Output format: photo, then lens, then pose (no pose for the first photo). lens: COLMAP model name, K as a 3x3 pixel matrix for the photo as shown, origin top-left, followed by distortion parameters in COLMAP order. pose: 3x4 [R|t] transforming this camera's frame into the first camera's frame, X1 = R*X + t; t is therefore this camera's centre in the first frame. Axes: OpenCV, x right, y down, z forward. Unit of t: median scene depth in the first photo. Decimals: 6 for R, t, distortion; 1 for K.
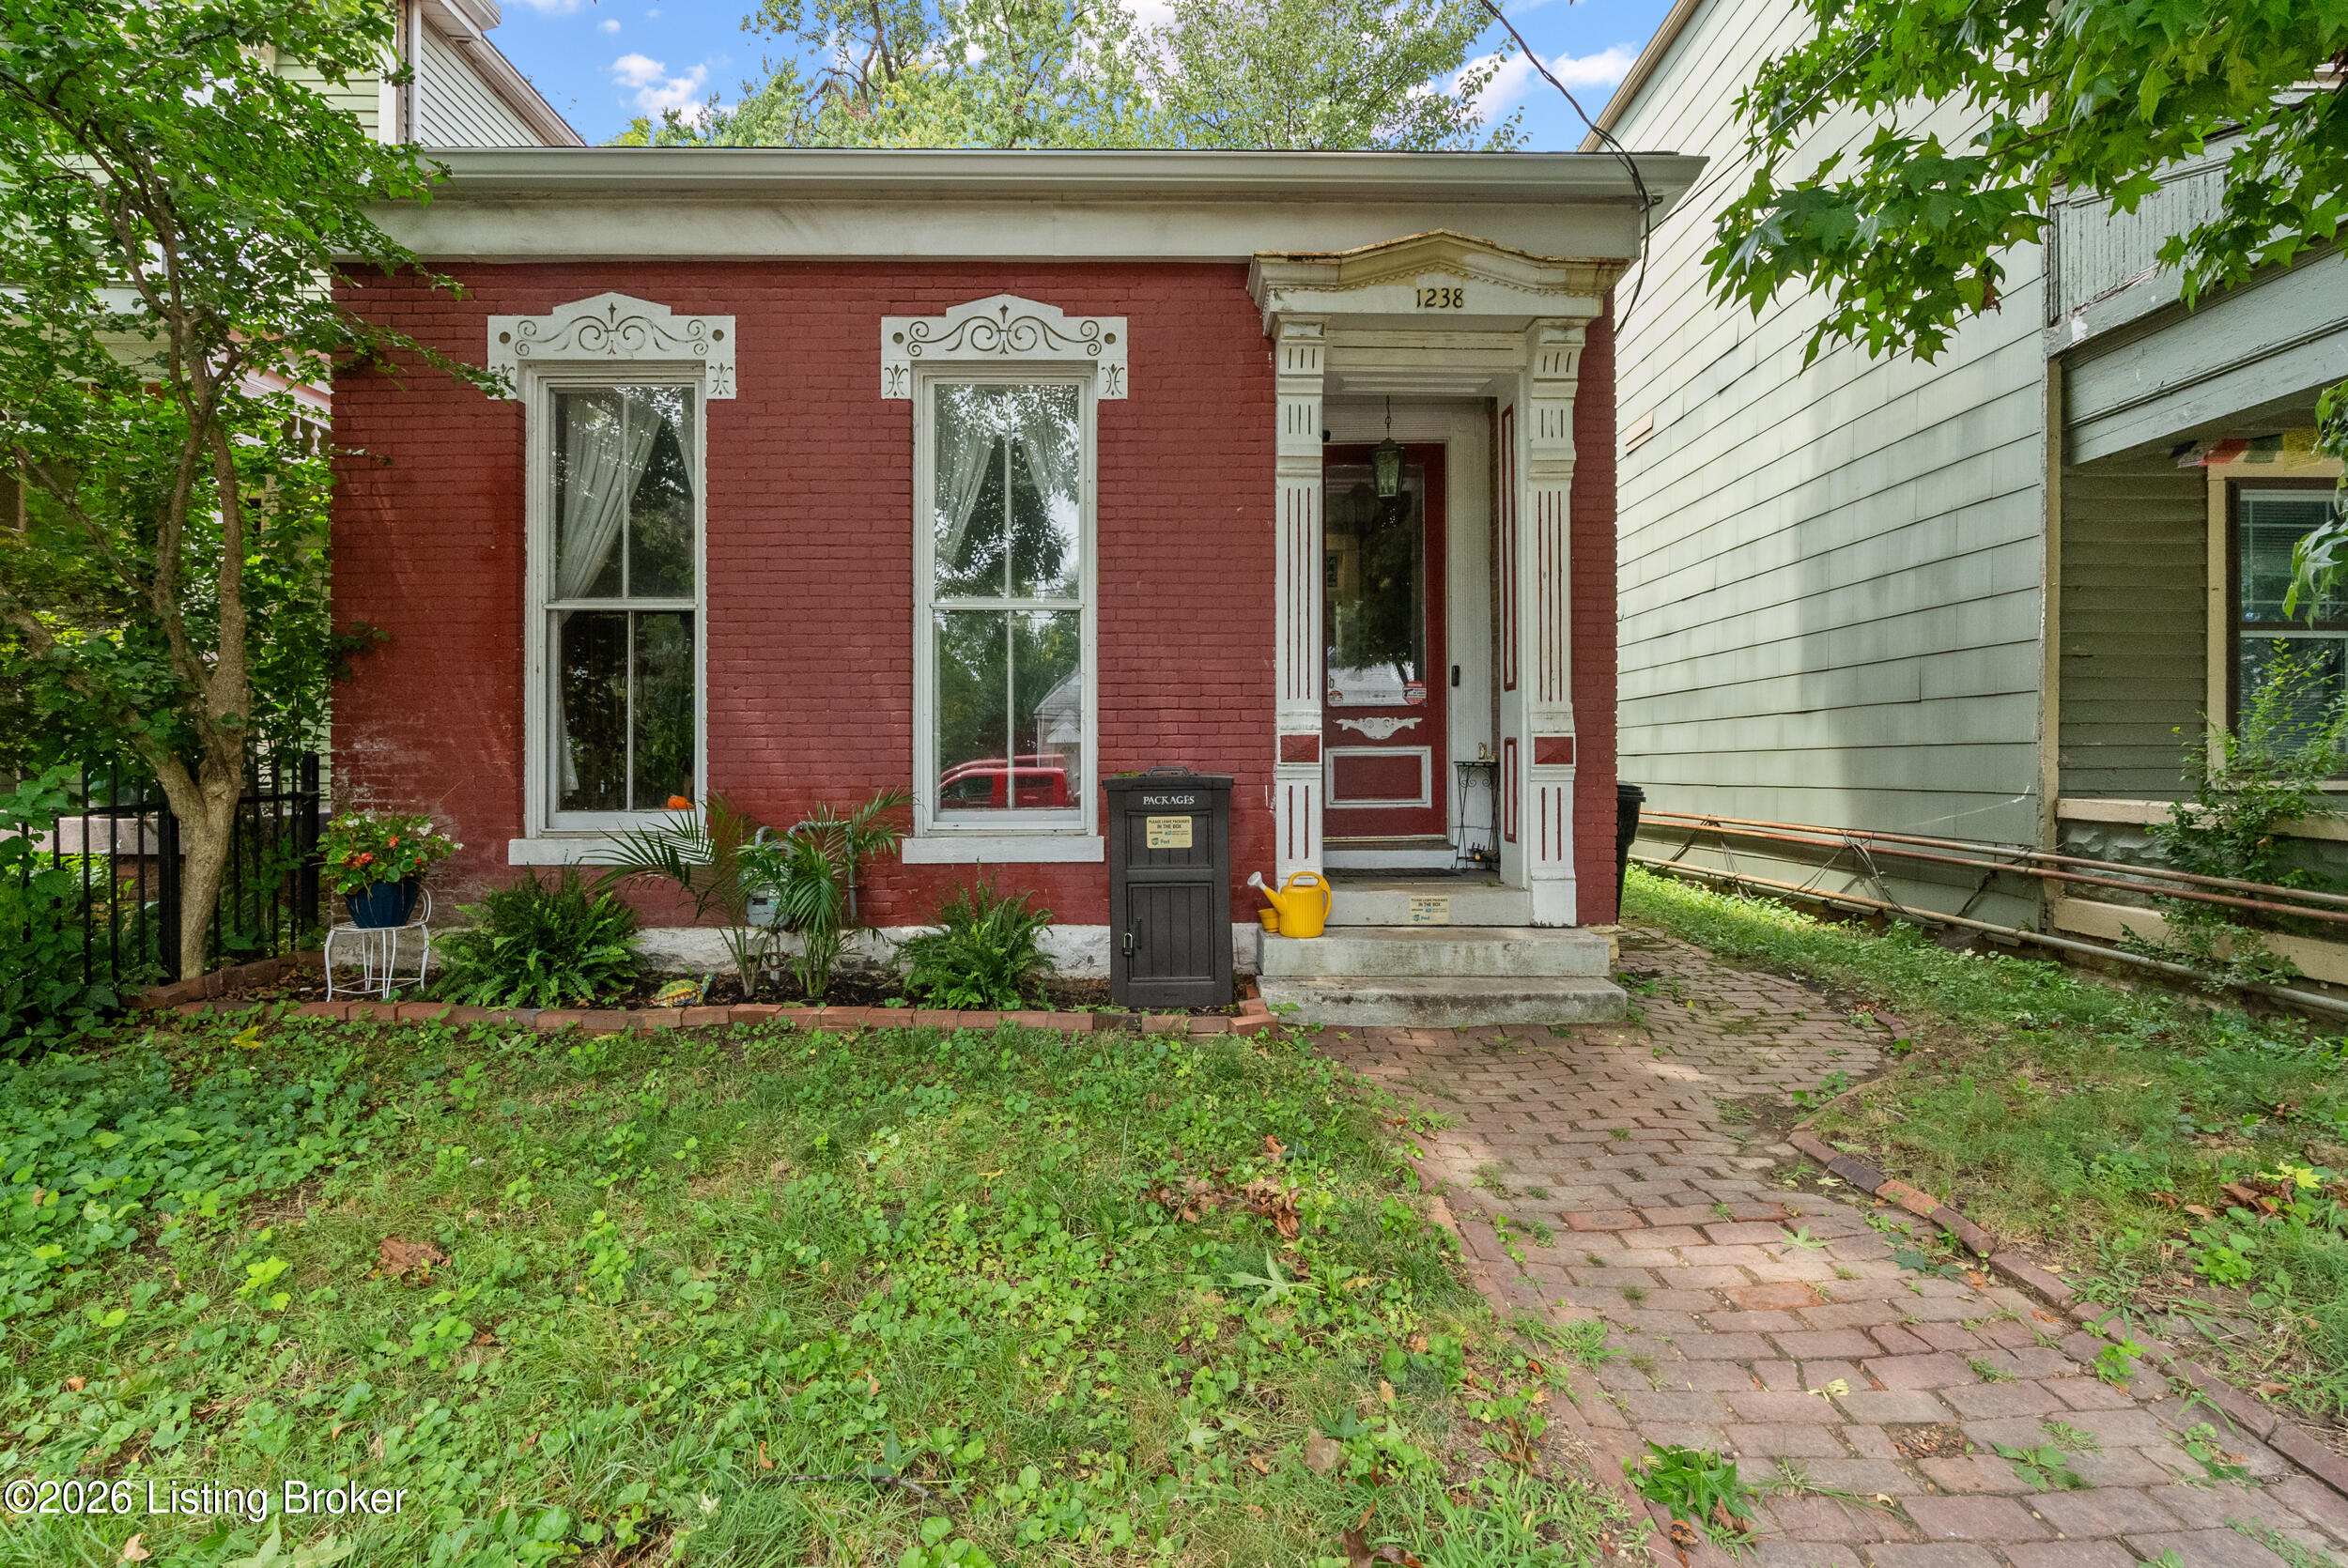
lens RADIAL K [[1072.8, 0, 1181.0], [0, 1072.8, 767.5], [0, 0, 1]] dist [-0.004969, 0.001217]
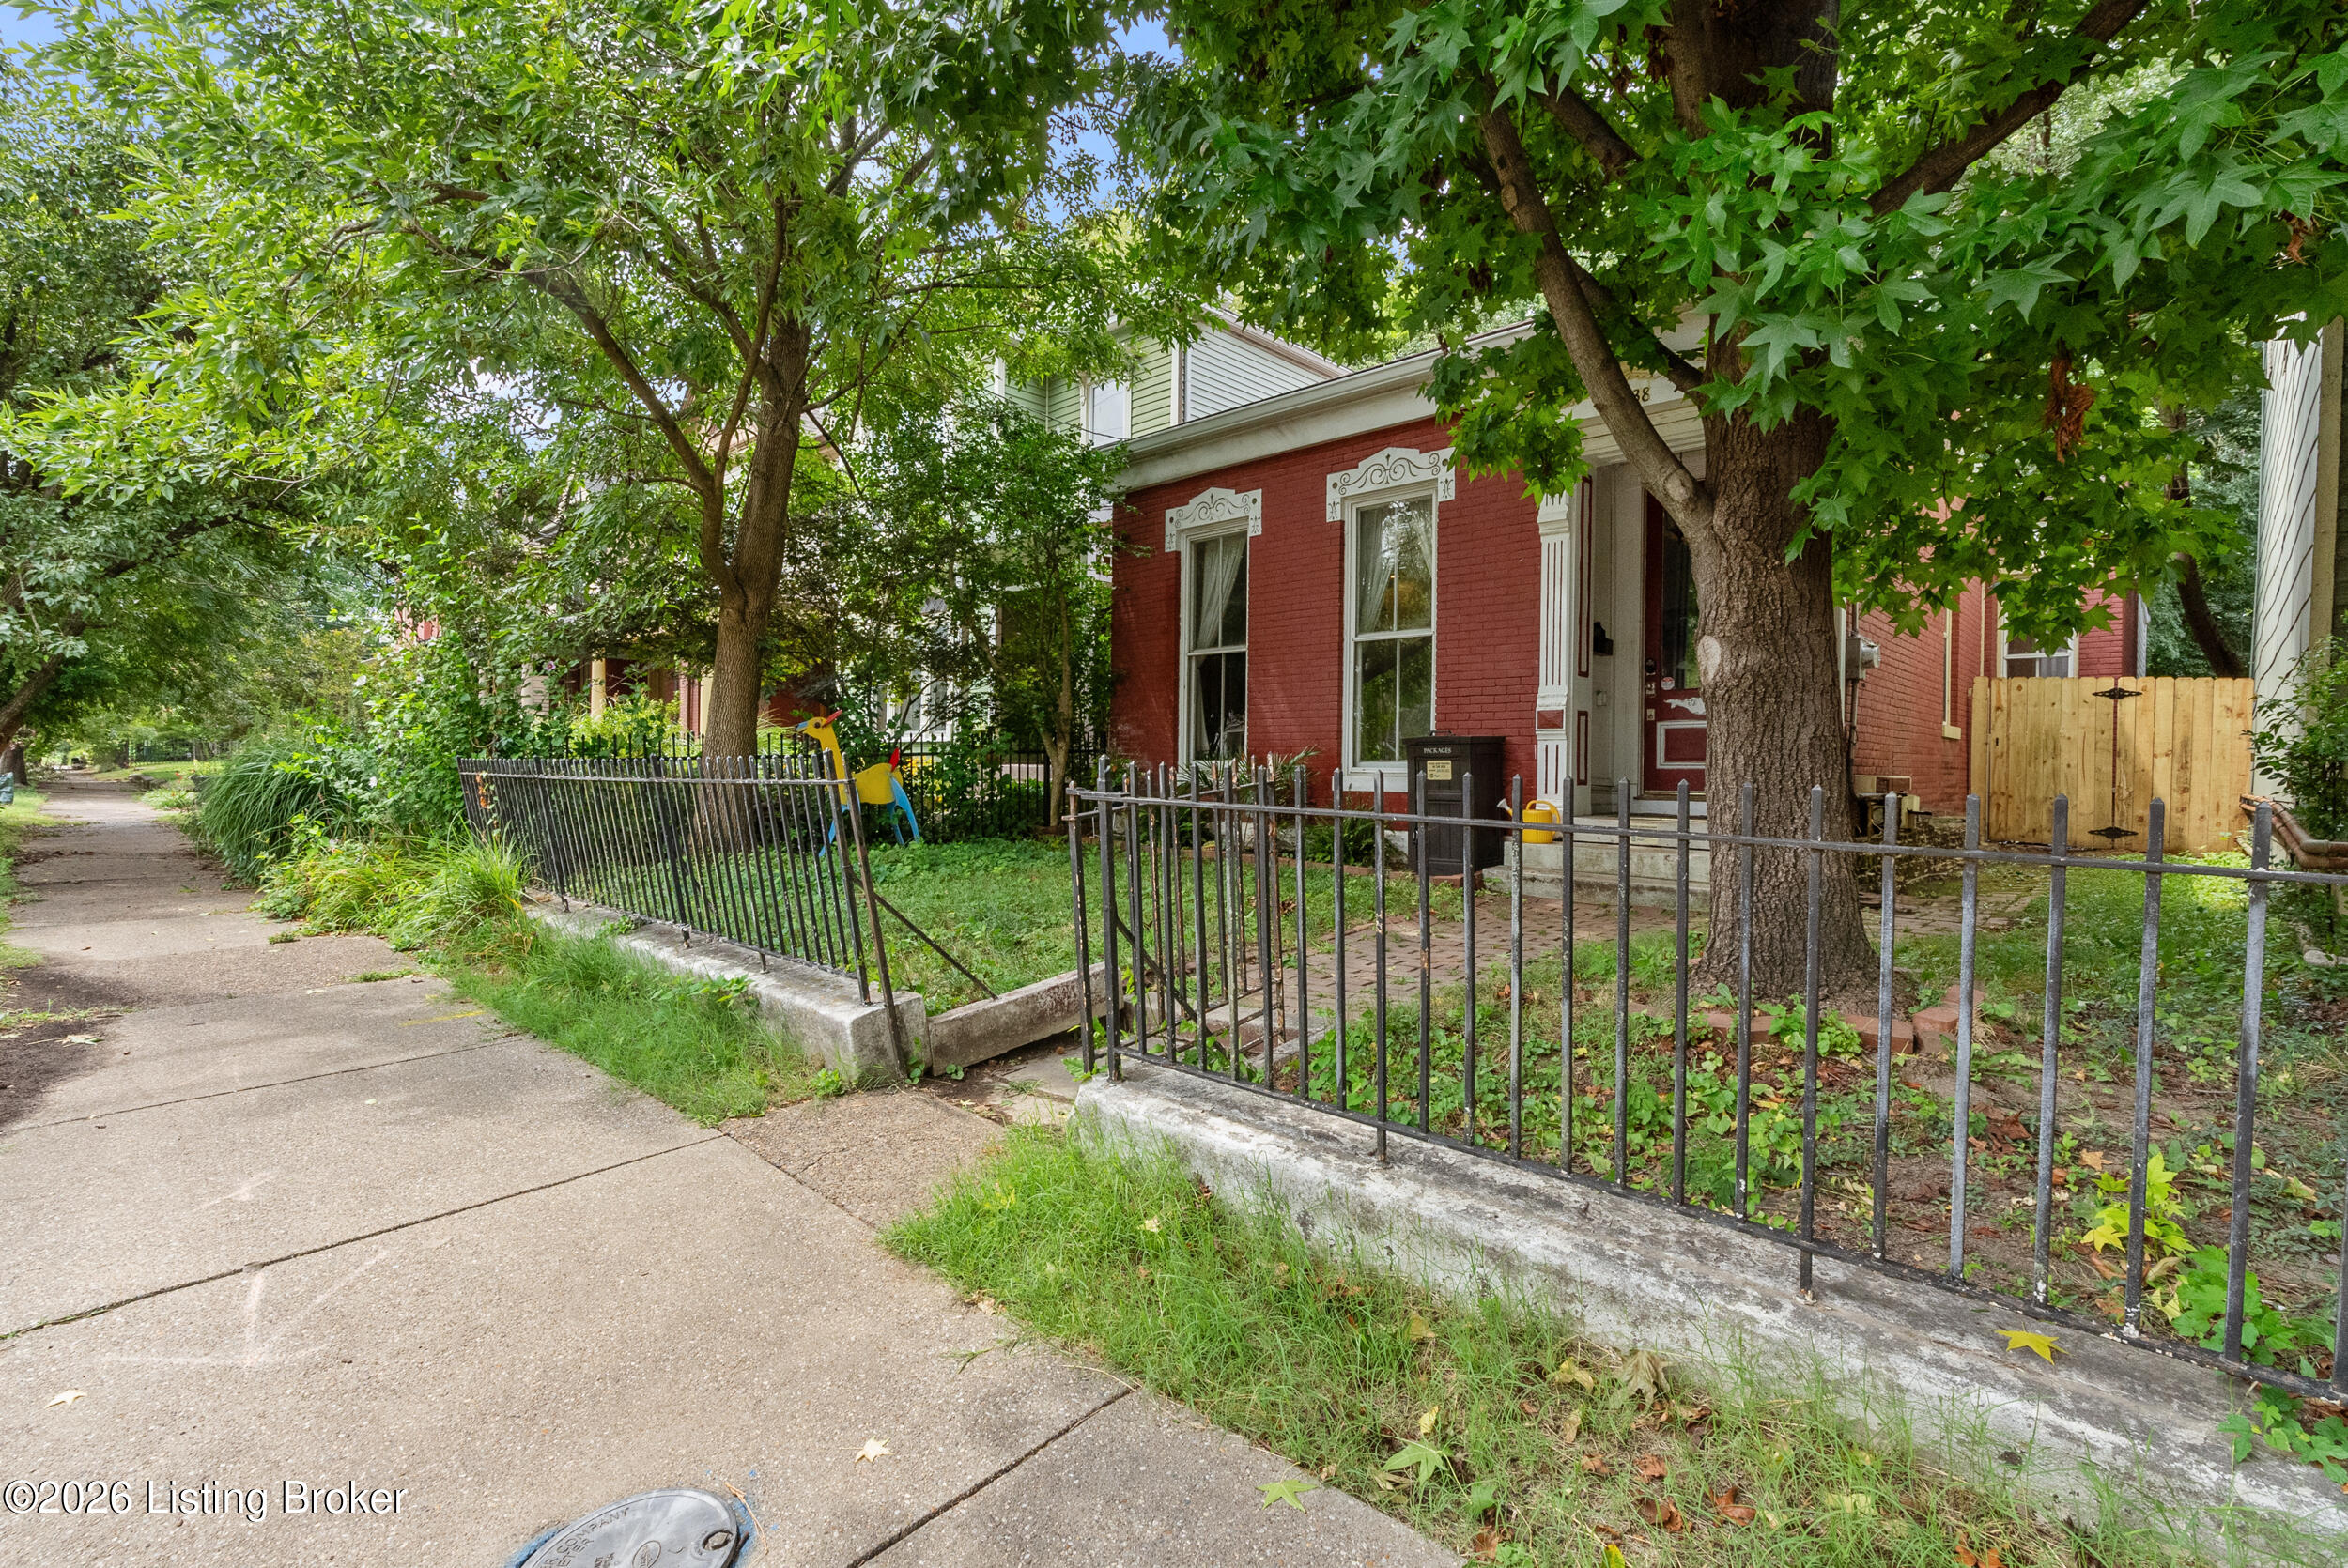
lens RADIAL K [[1072.8, 0, 1178.1], [0, 1072.8, 769.9], [0, 0, 1]] dist [-0.004969, 0.001217]
pose [[0.715296, 0.011716, -0.698724, 0.763279], [-0.016386, 0.999866, -0.000009, 0.059839], [0.698630, 0.011456, 0.715392, -0.402488]]
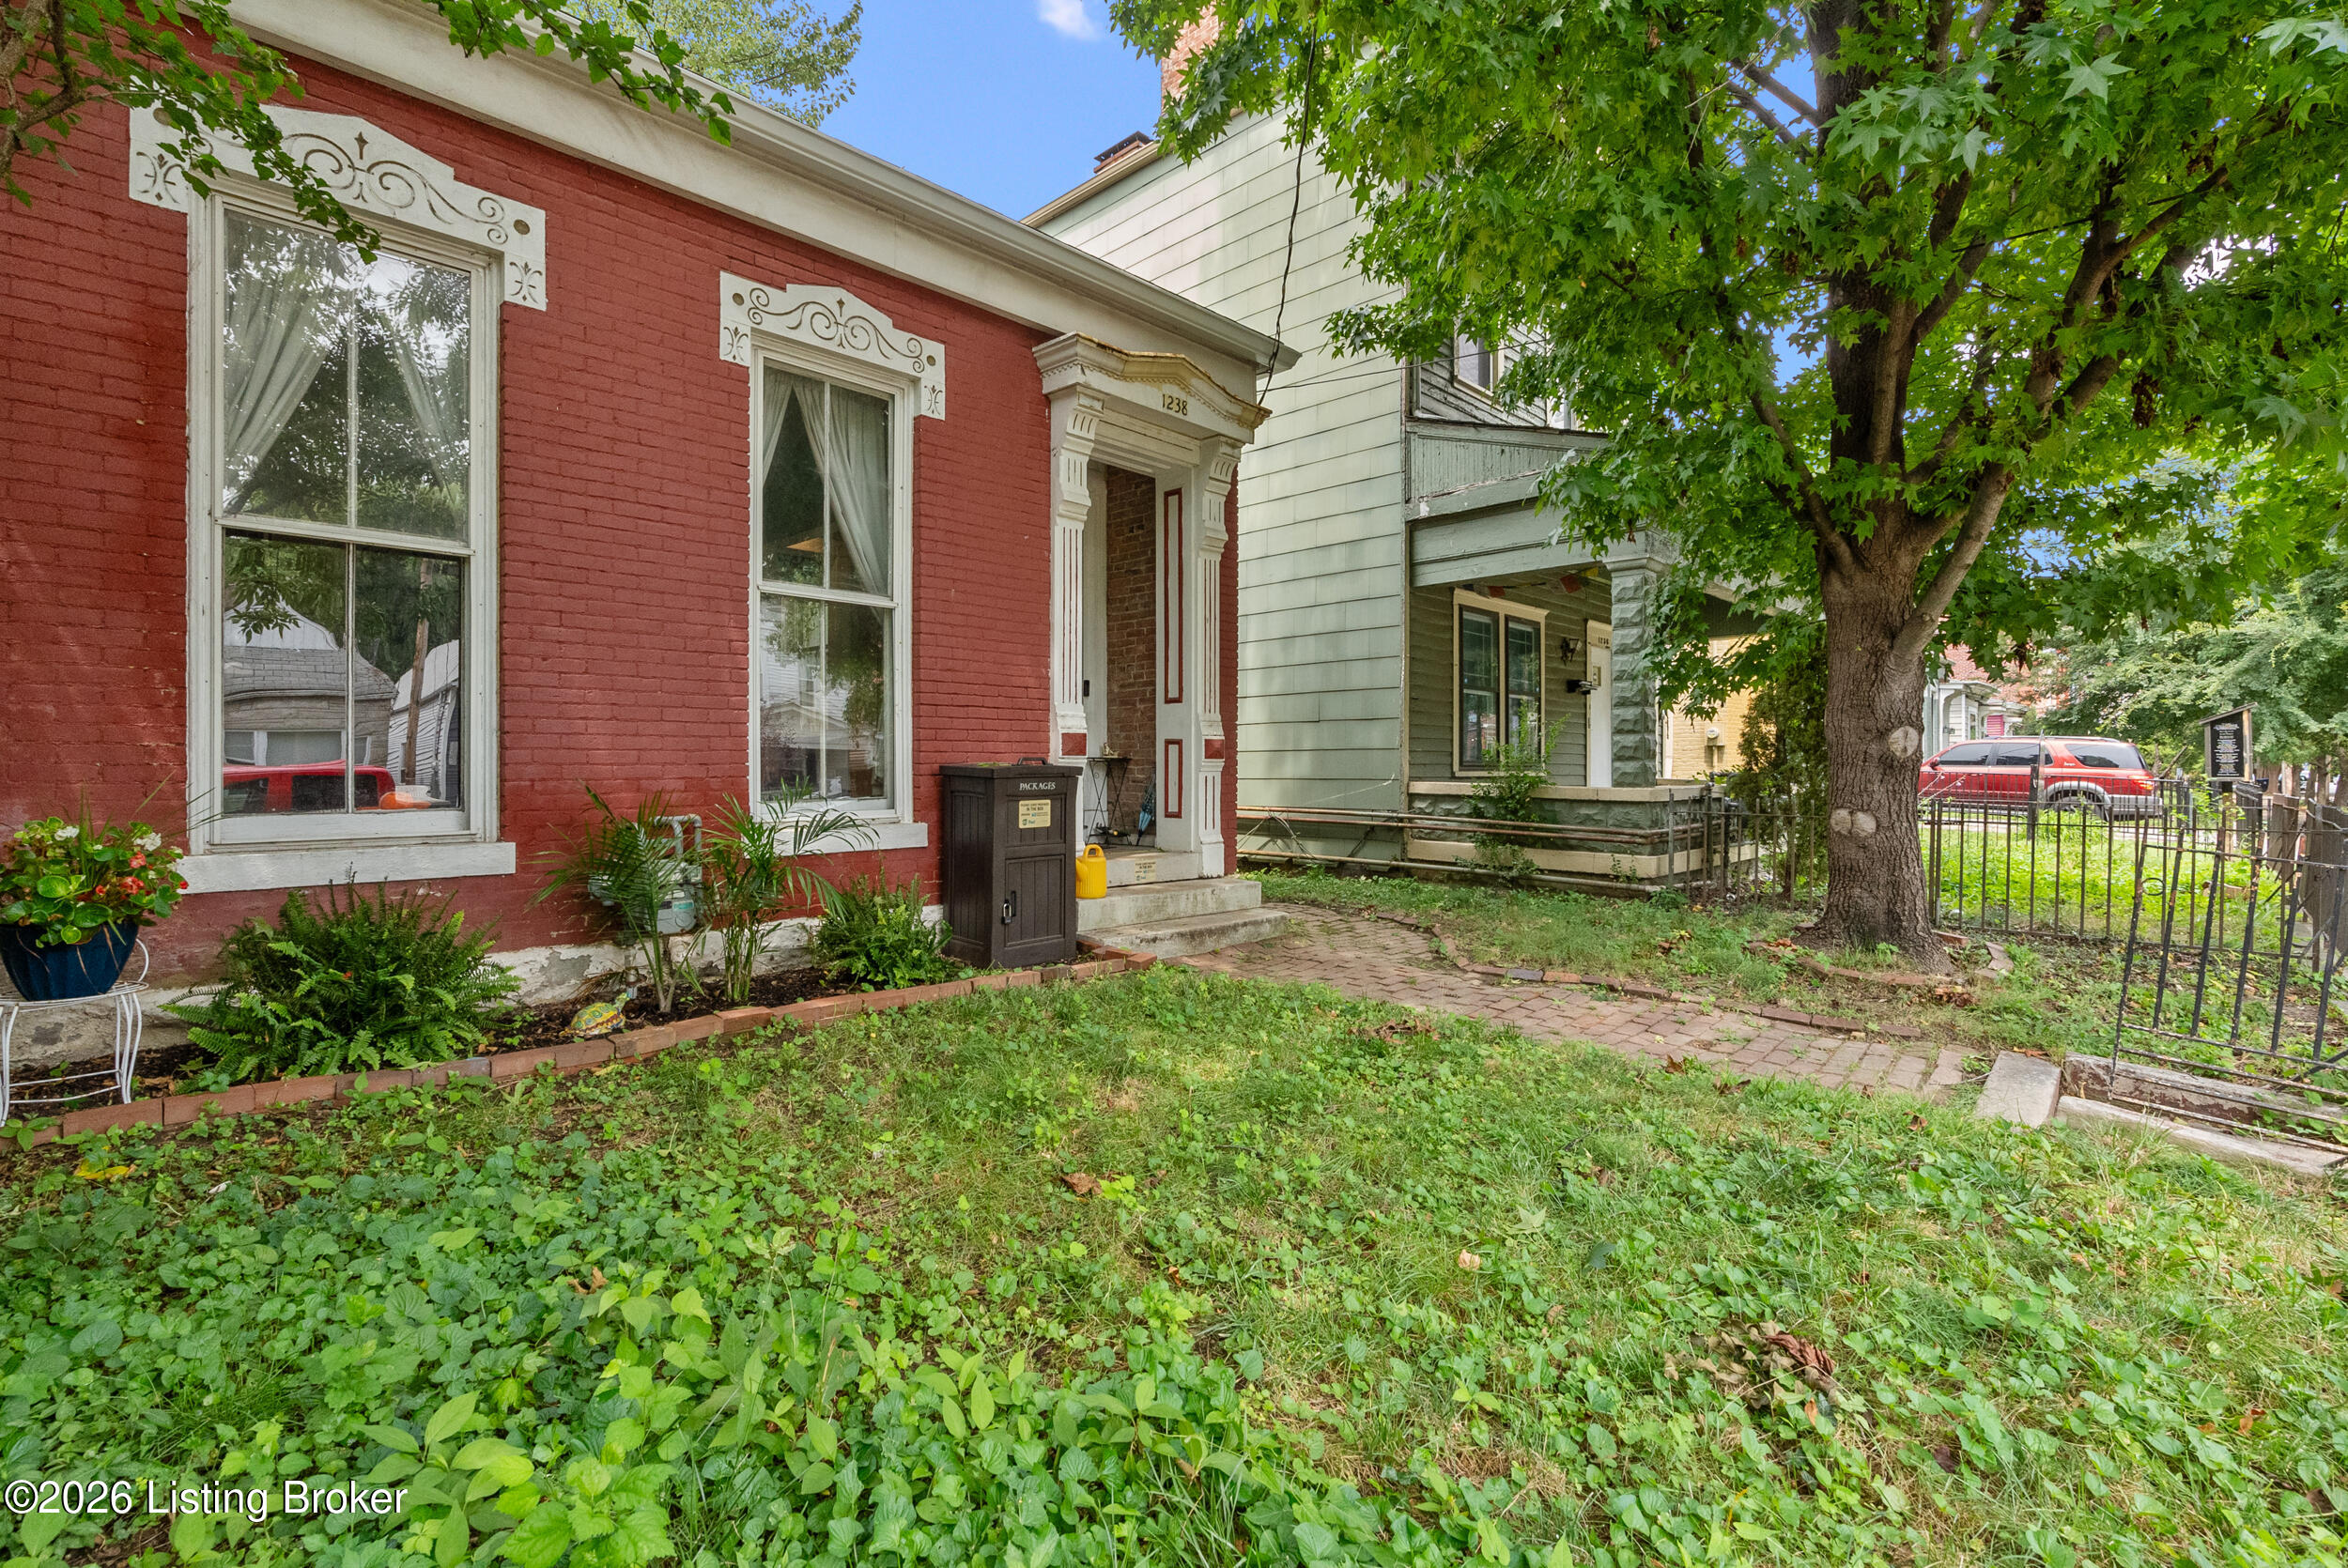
lens RADIAL K [[1072.8, 0, 1175.9], [0, 1072.8, 769.7], [0, 0, 1]] dist [-0.004969, 0.001217]
pose [[0.702337, 0.001368, 0.711843, -0.659666], [-0.002314, 0.999997, 0.000361, 0.010207], [-0.711841, -0.001901, 0.702338, 0.067152]]
